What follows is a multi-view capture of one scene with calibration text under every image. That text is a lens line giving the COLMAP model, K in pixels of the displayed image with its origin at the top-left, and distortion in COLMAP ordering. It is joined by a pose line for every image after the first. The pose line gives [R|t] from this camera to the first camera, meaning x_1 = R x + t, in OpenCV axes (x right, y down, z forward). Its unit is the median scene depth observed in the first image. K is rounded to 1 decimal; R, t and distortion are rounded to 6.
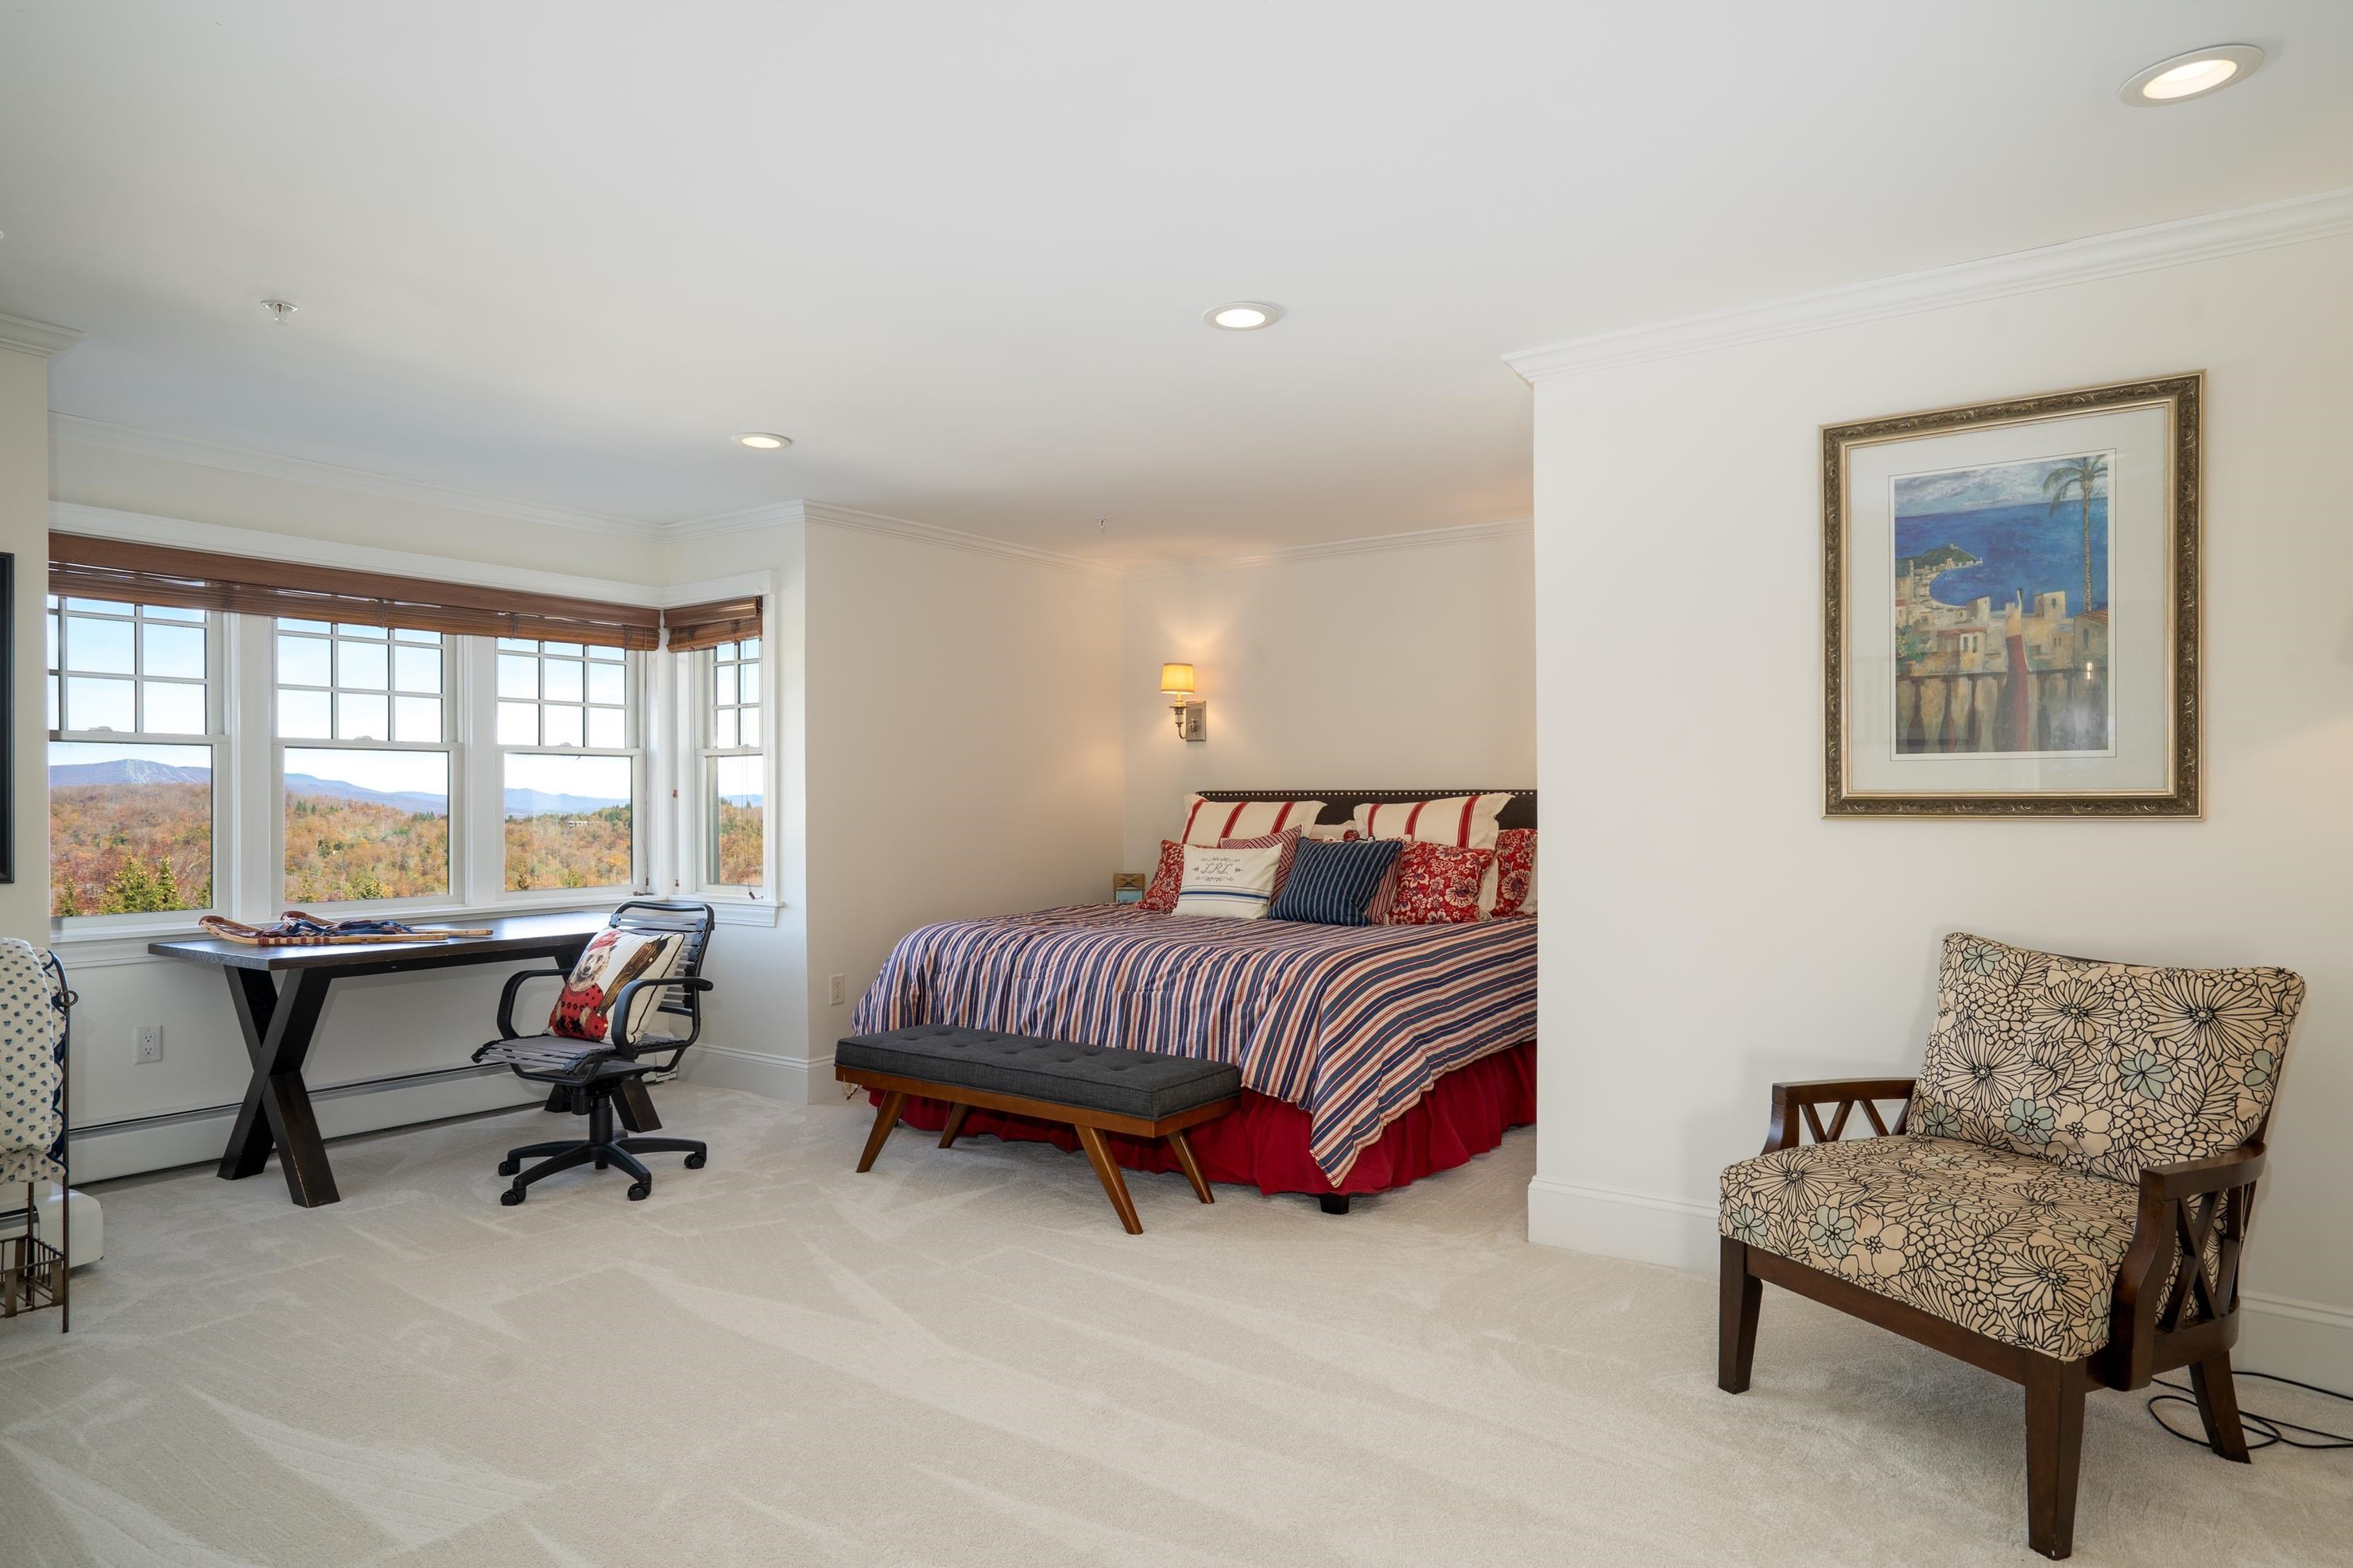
lens RADIAL K [[1343.5, 0, 1111.3], [0, 1343.5, 804.5], [0, 0, 1]] dist [-0.005618, 0.003080]
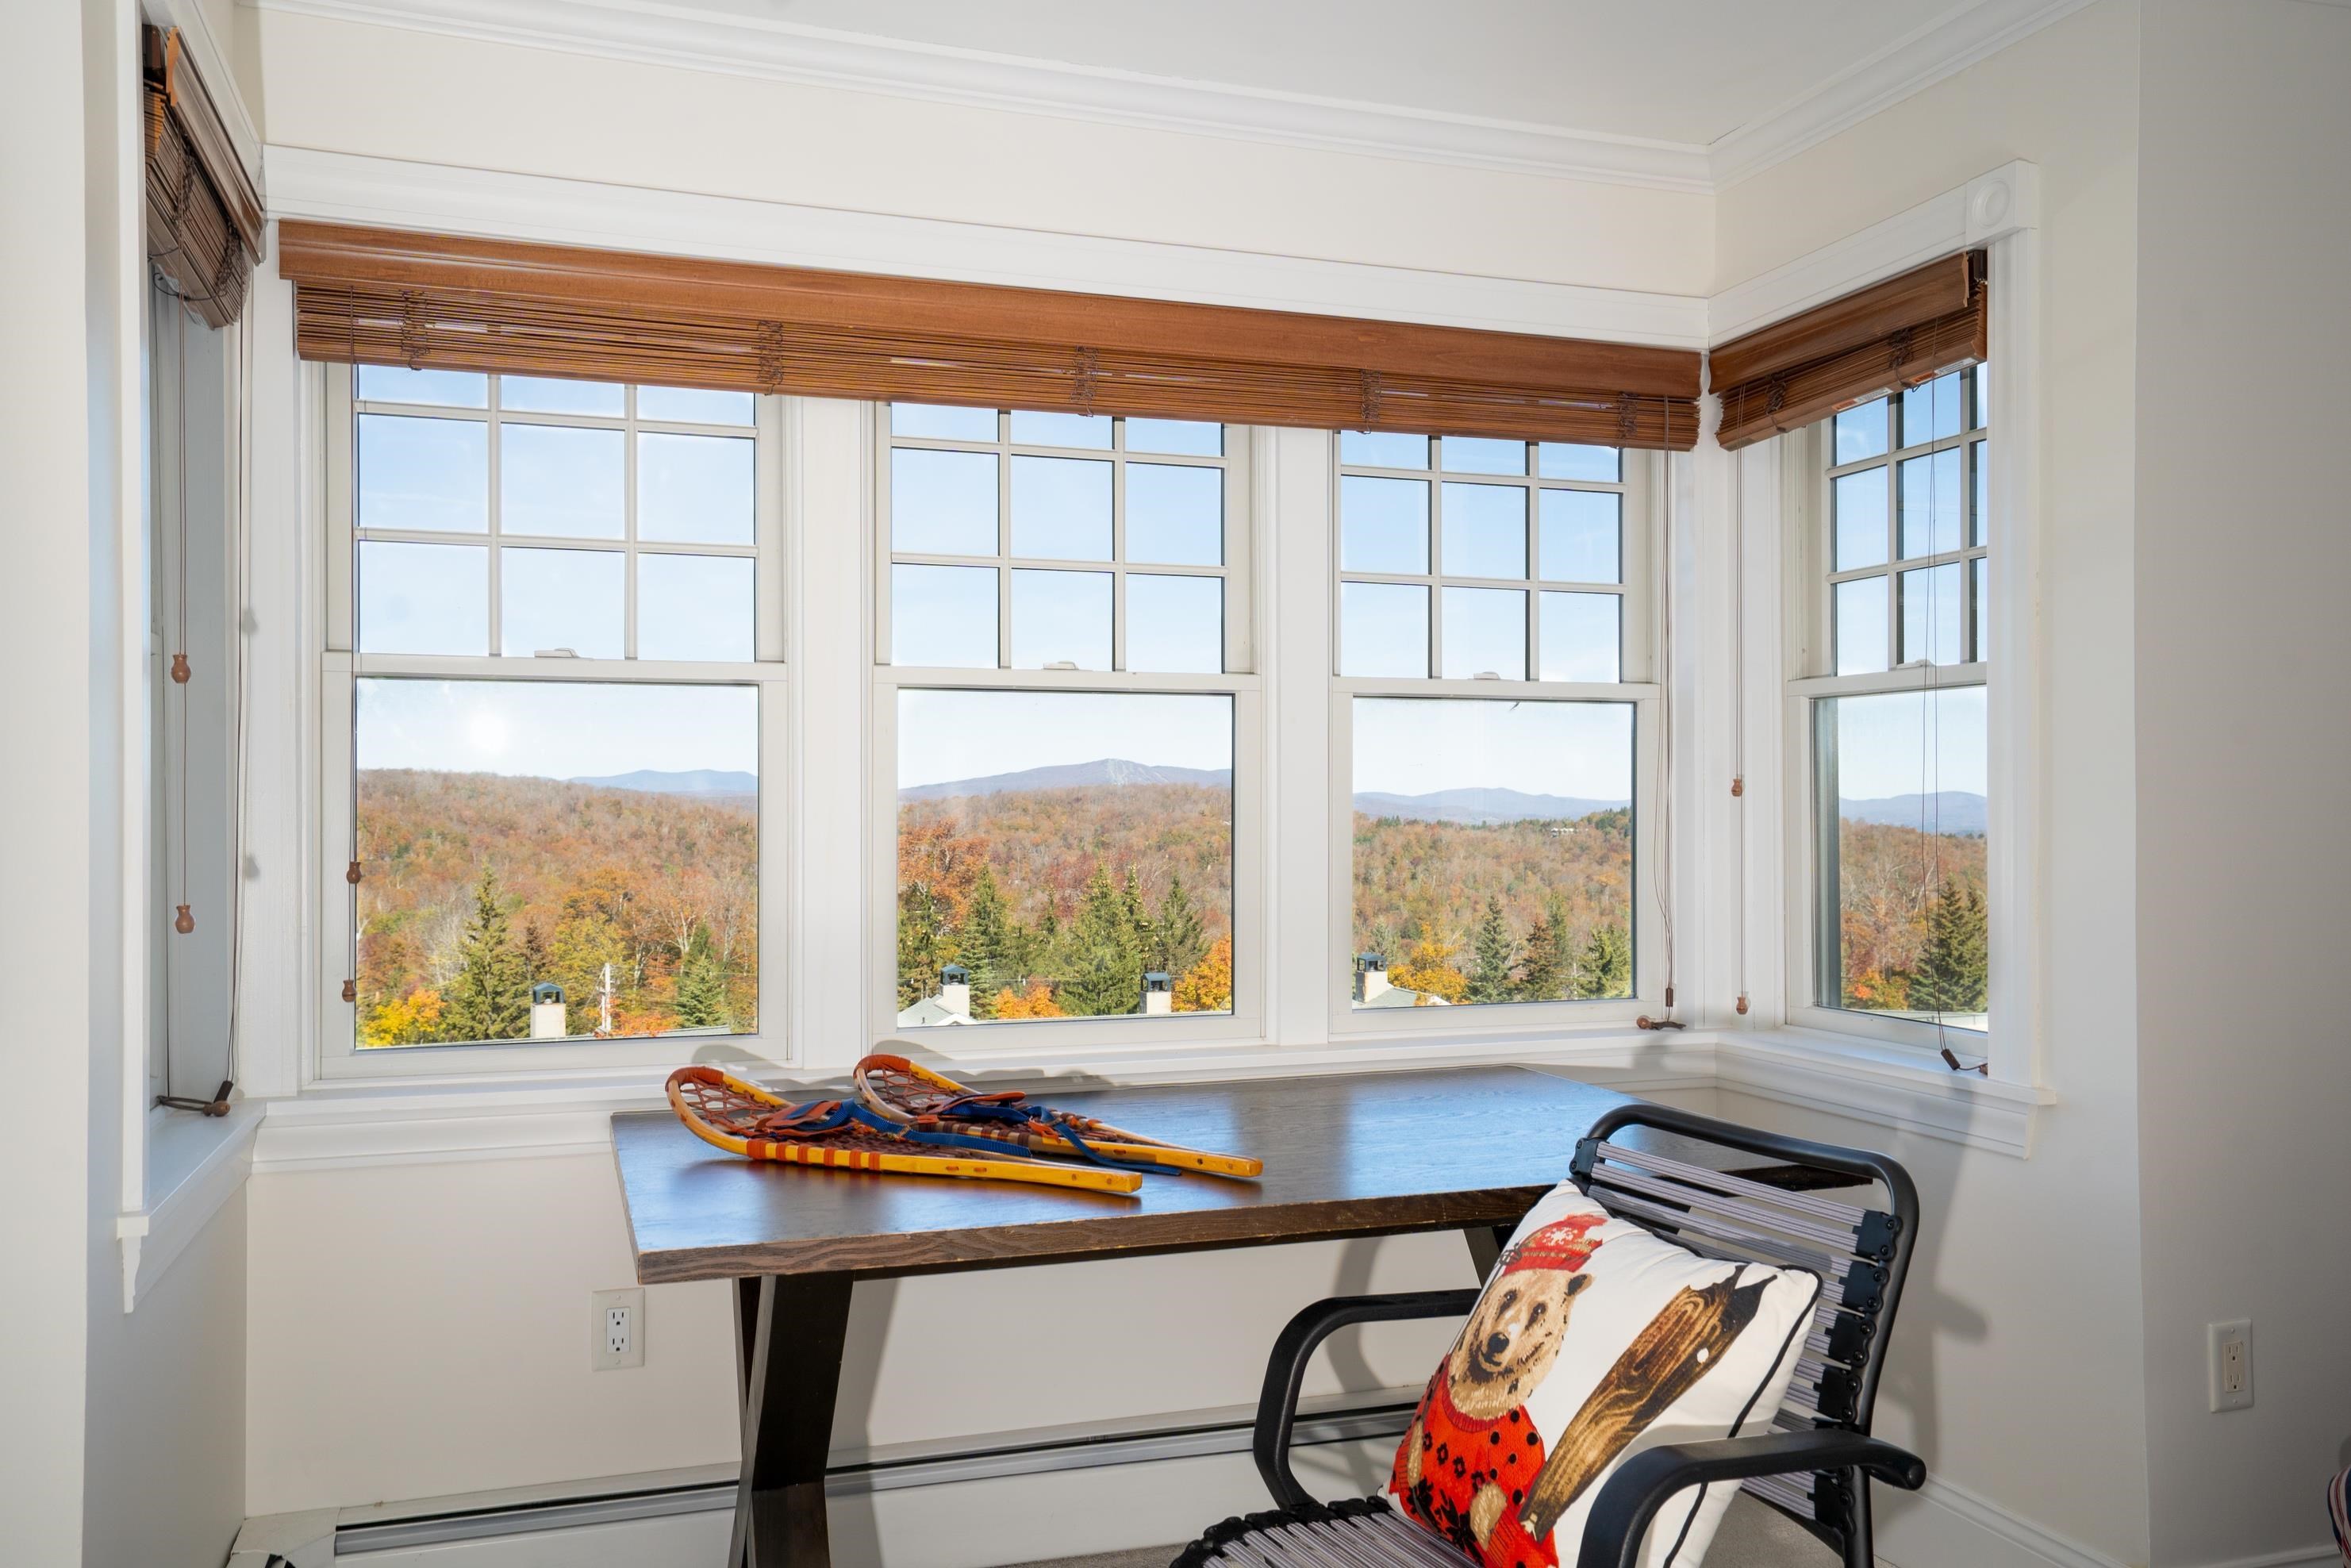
lens RADIAL K [[1752.3, 0, 1168.2], [0, 1752.3, 804.4], [0, 0, 1]] dist [0.021678, 0.006252]
pose [[0.825515, 0.001424, -0.564378, -0.177480], [-0.002570, 0.999996, -0.001235, -0.002384], [0.564374, 0.002470, 0.825516, 0.492427]]
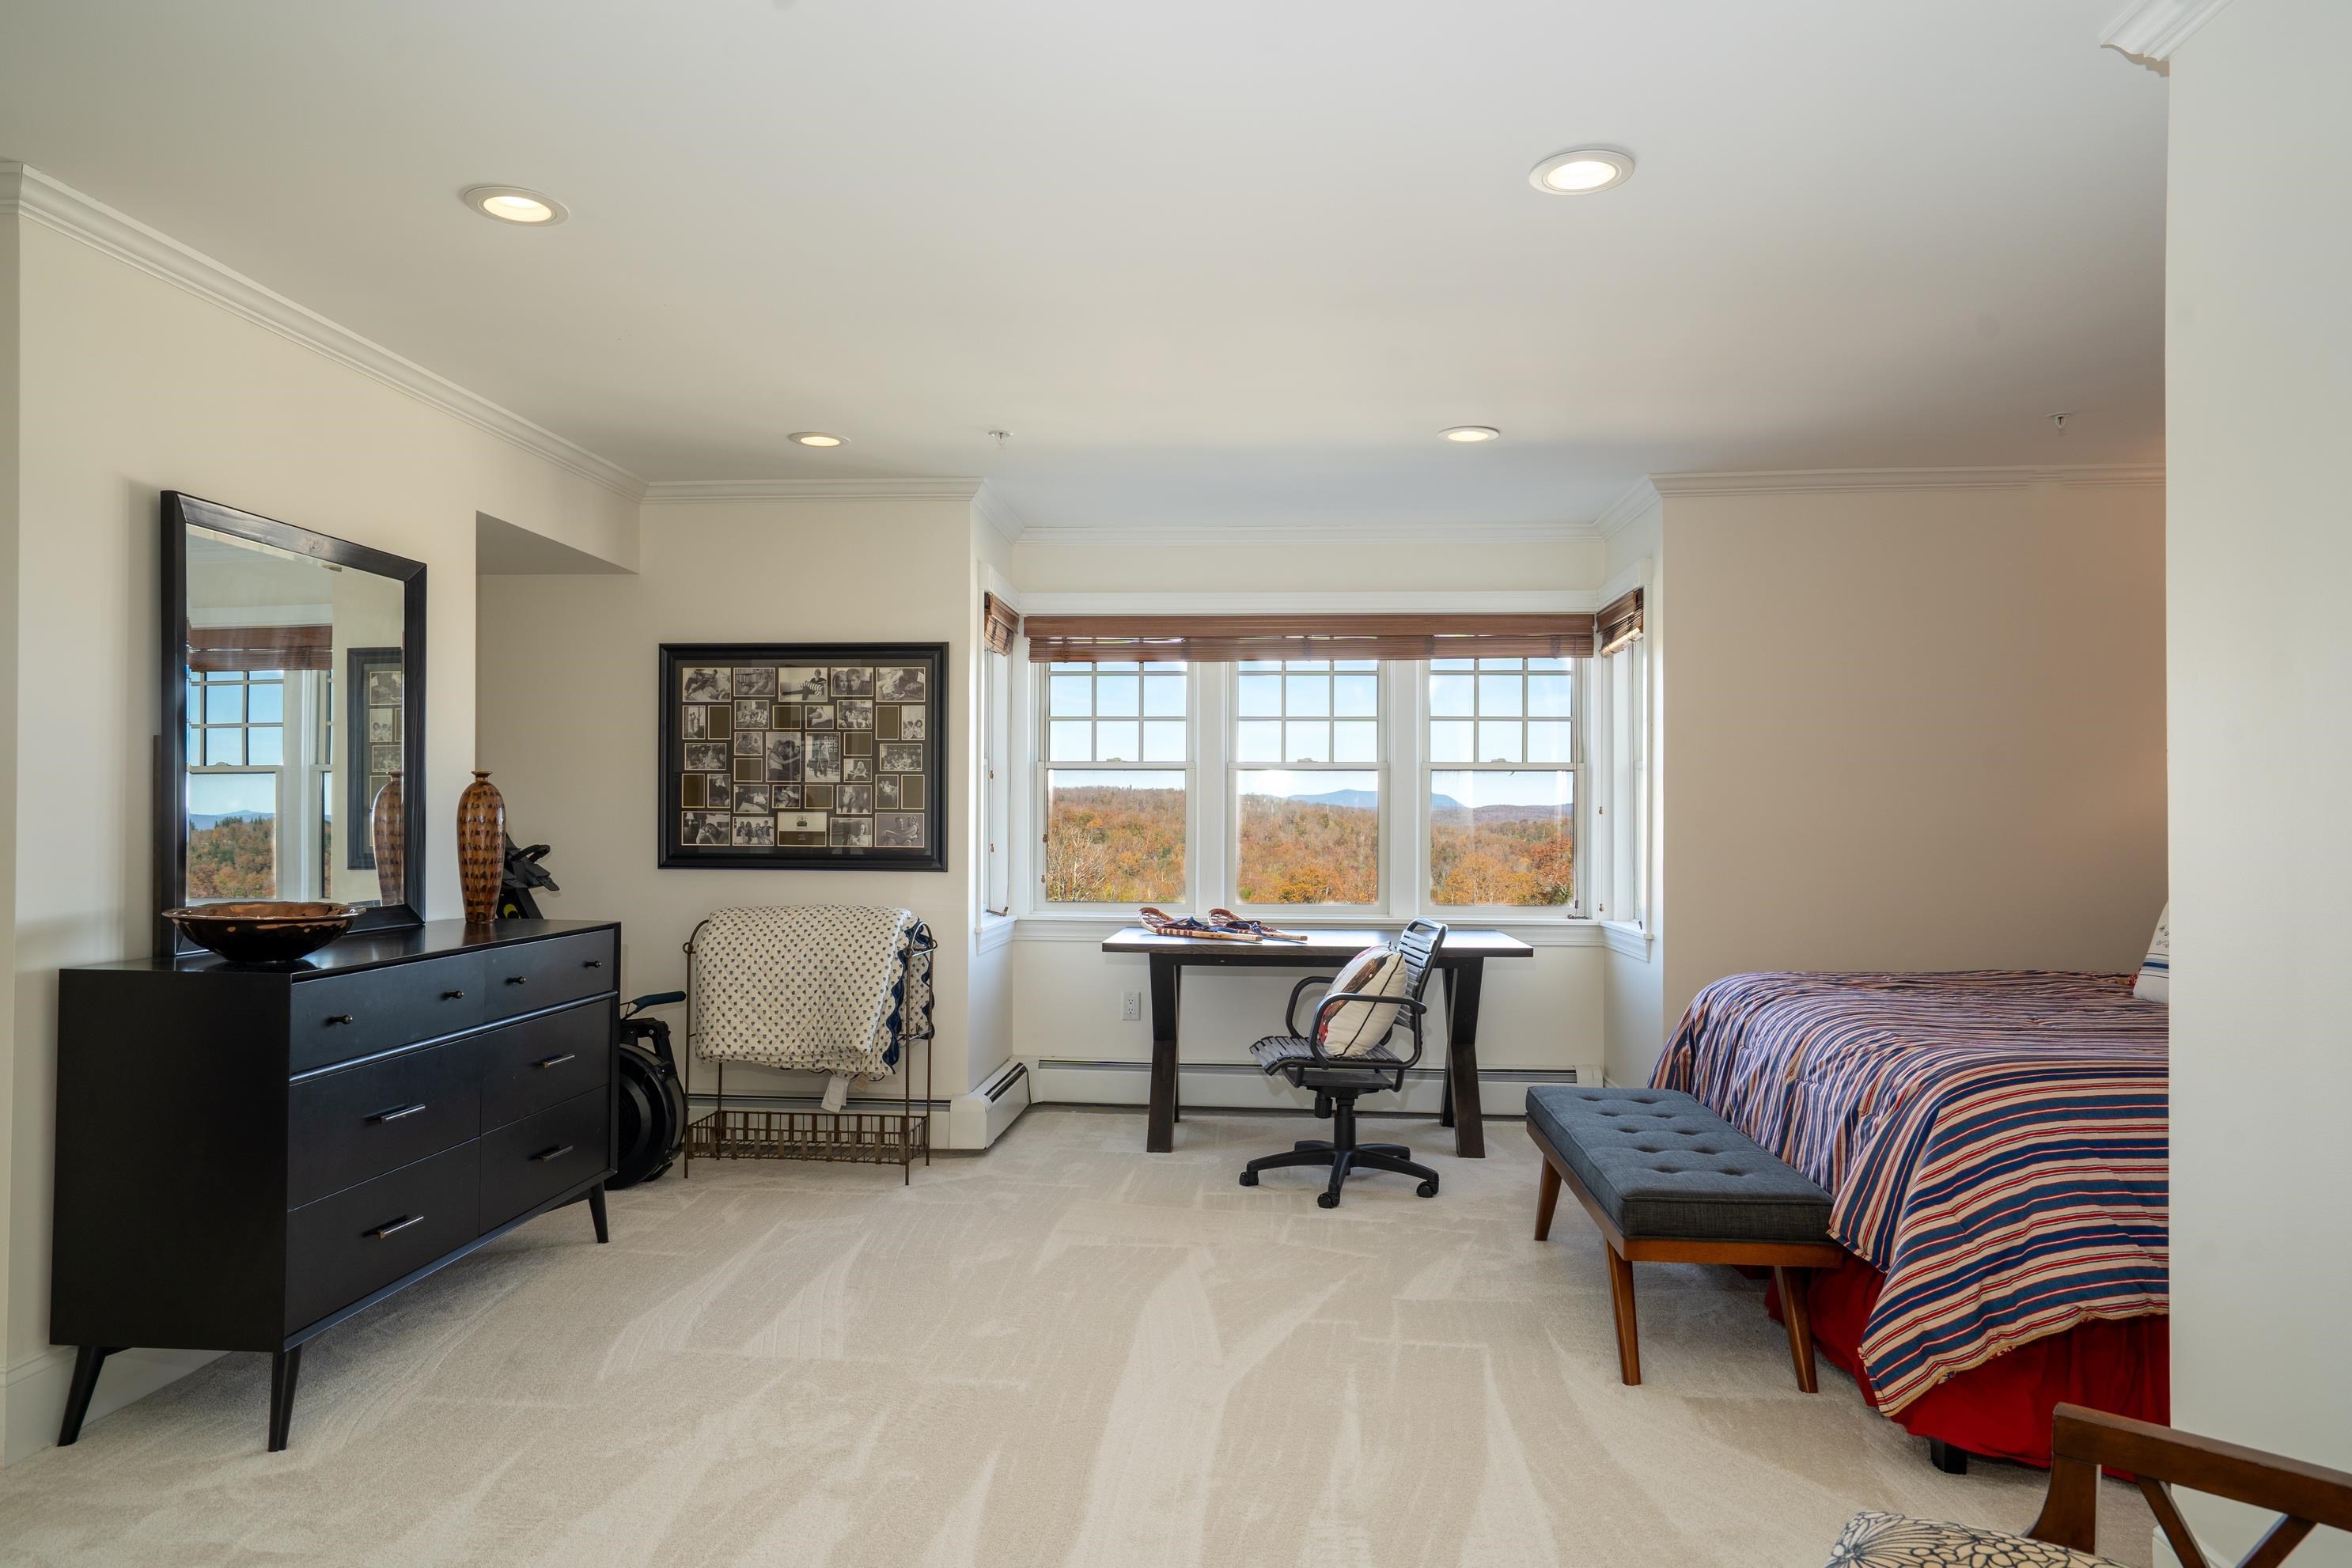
lens RADIAL K [[1475.9, 0, 1178.3], [0, 1475.9, 807.6], [0, 0, 1]] dist [-0.019148, 0.002927]
pose [[0.539409, -0.000598, -0.842043, 0.402514], [-0.008321, 0.999947, -0.006040, -0.001622], [0.842003, 0.010264, 0.539376, 0.224467]]
